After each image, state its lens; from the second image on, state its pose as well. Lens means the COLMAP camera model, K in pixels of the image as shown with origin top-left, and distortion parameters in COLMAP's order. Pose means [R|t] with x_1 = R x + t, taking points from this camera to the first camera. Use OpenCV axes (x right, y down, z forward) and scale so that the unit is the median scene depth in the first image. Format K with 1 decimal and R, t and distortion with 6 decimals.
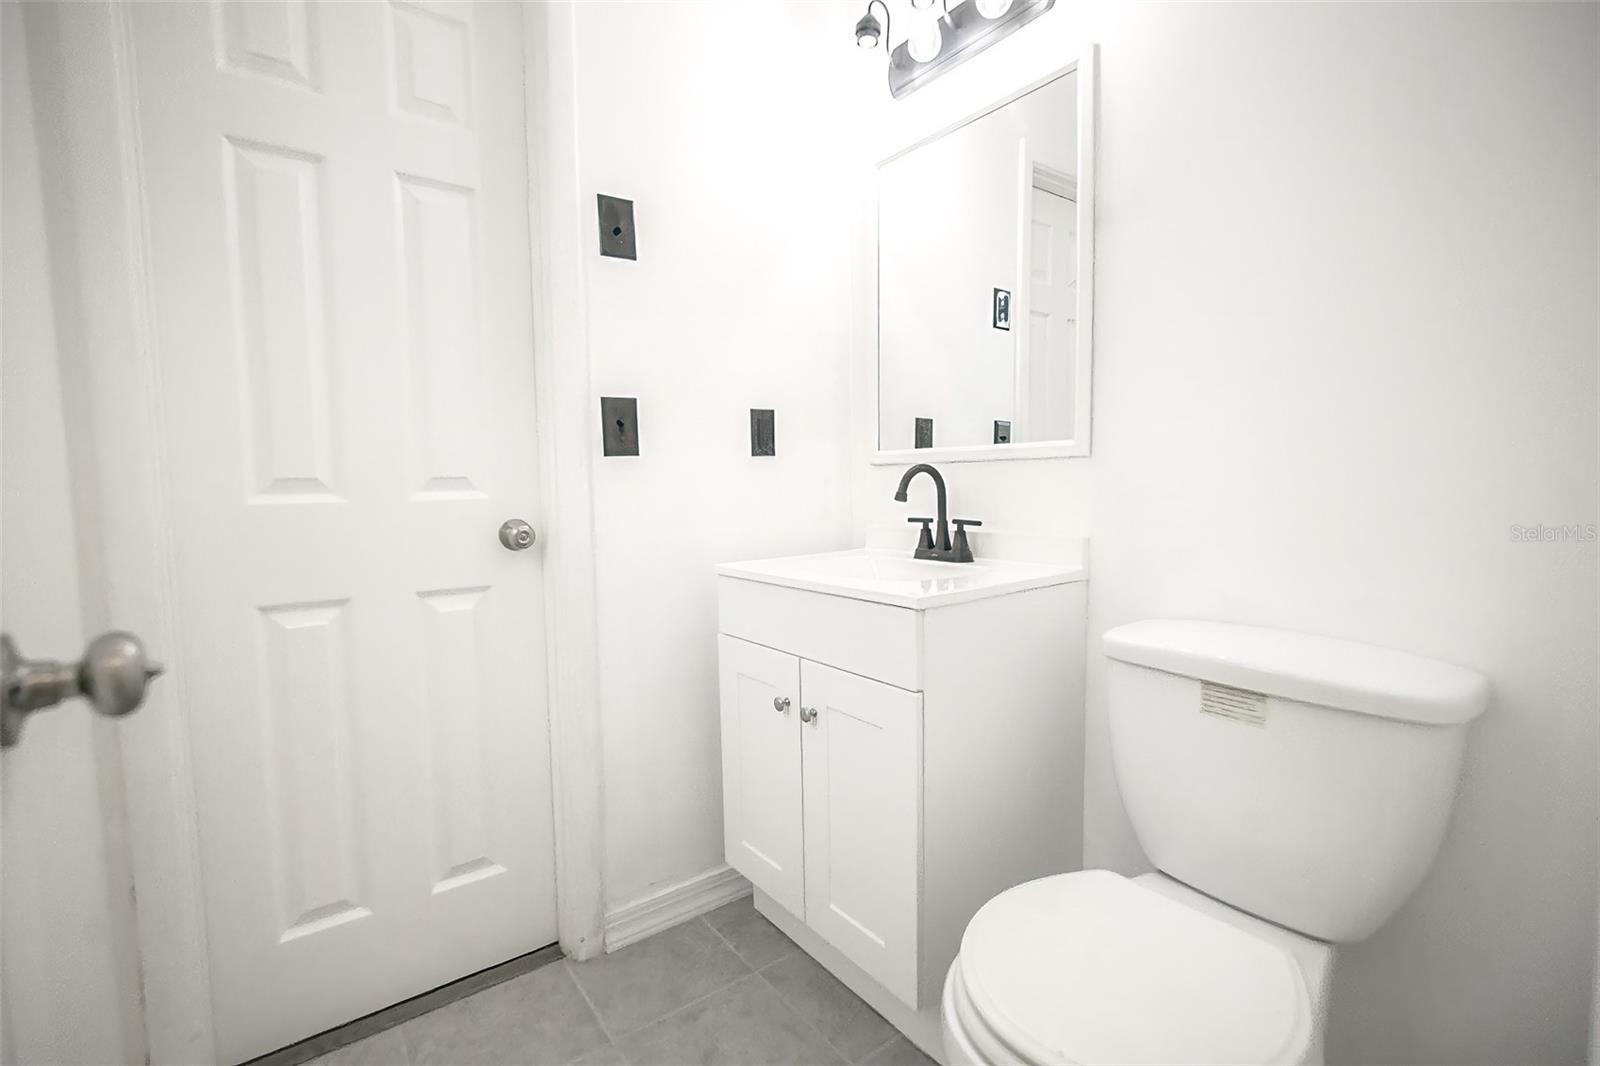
lens RADIAL K [[697.1, 0, 801.6], [0, 697.1, 528.8], [0, 0, 1]] dist [0.001158, 0.000376]
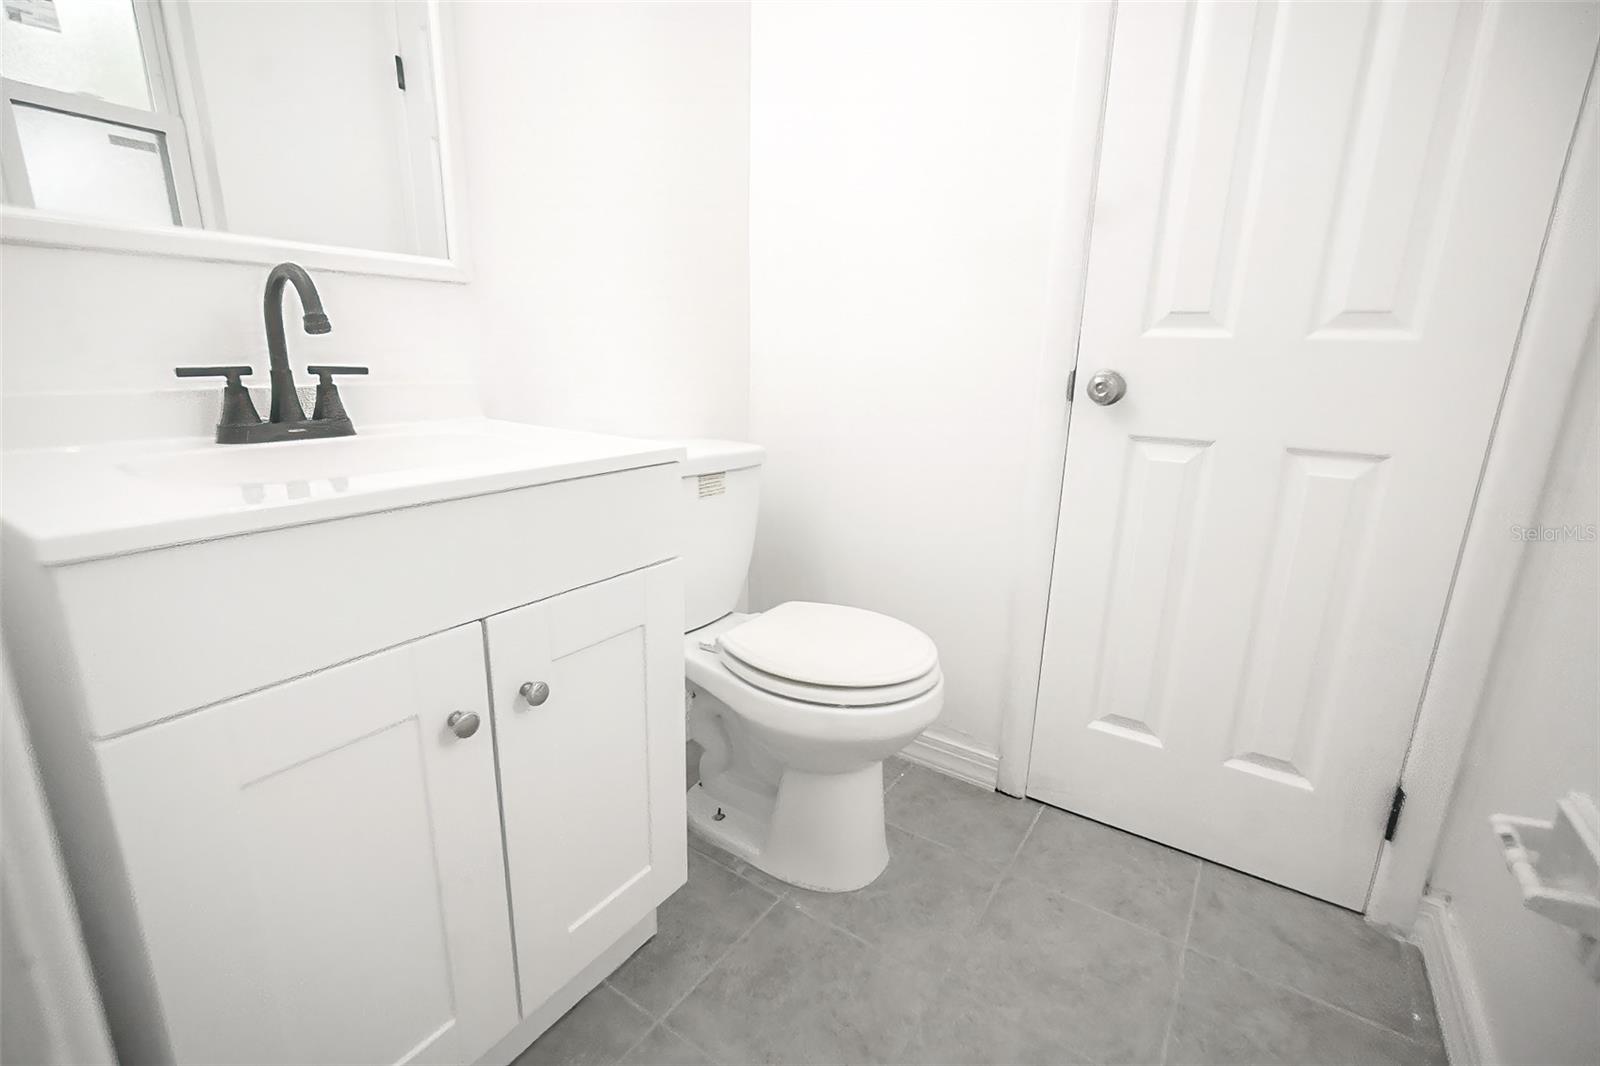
lens RADIAL K [[697.1, 0, 800.2], [0, 697.1, 537.5], [0, 0, 1]] dist [0.001158, 0.000376]
pose [[-0.313222, -0.231805, 0.920955, -0.502037], [0.055764, 0.963591, 0.261502, -0.005401], [-0.948041, 0.133264, -0.288892, 0.804769]]
